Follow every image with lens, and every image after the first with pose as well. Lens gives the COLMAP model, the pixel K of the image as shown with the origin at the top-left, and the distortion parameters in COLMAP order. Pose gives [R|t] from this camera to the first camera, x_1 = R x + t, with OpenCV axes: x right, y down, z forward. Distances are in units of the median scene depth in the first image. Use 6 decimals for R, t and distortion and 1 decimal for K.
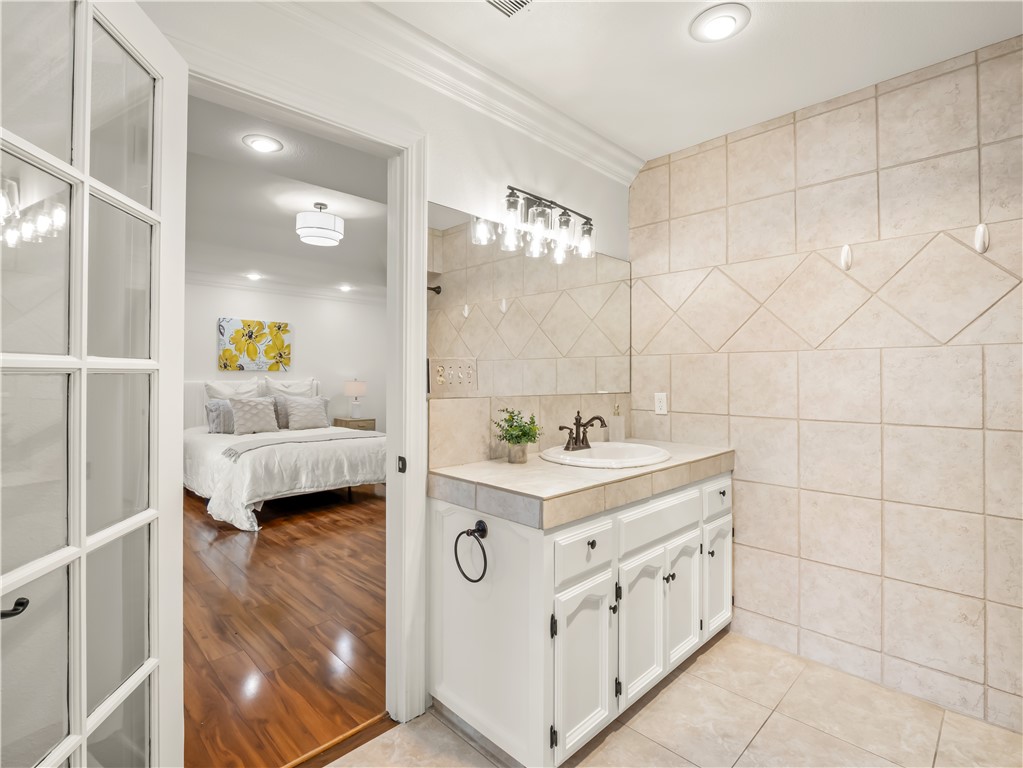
lens RADIAL K [[498.7, 0, 510.6], [0, 498.7, 380.0], [0, 0, 1]] dist [-0.020577, 0.000767]
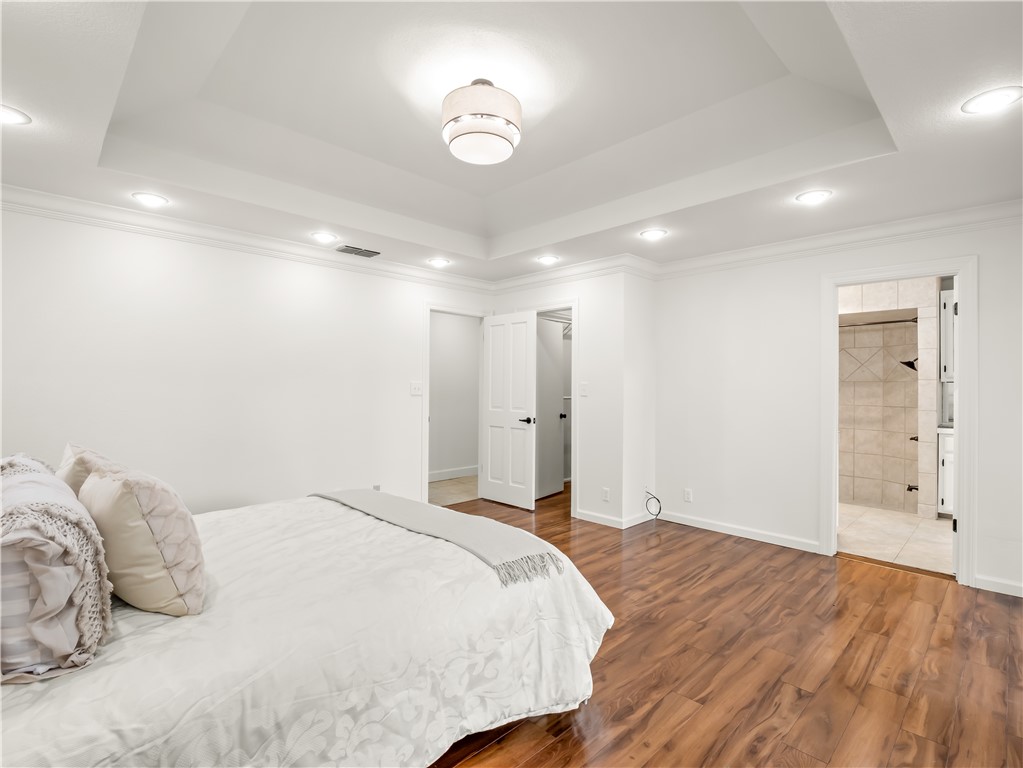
lens RADIAL K [[498.7, 0, 511.6], [0, 498.7, 384.1], [0, 0, 1]] dist [-0.020577, 0.000767]
pose [[0.010268, -0.001152, 0.999947, -0.801696], [-0.001776, 0.999998, 0.001170, -0.012351], [-0.999946, -0.001788, 0.010266, 0.805579]]
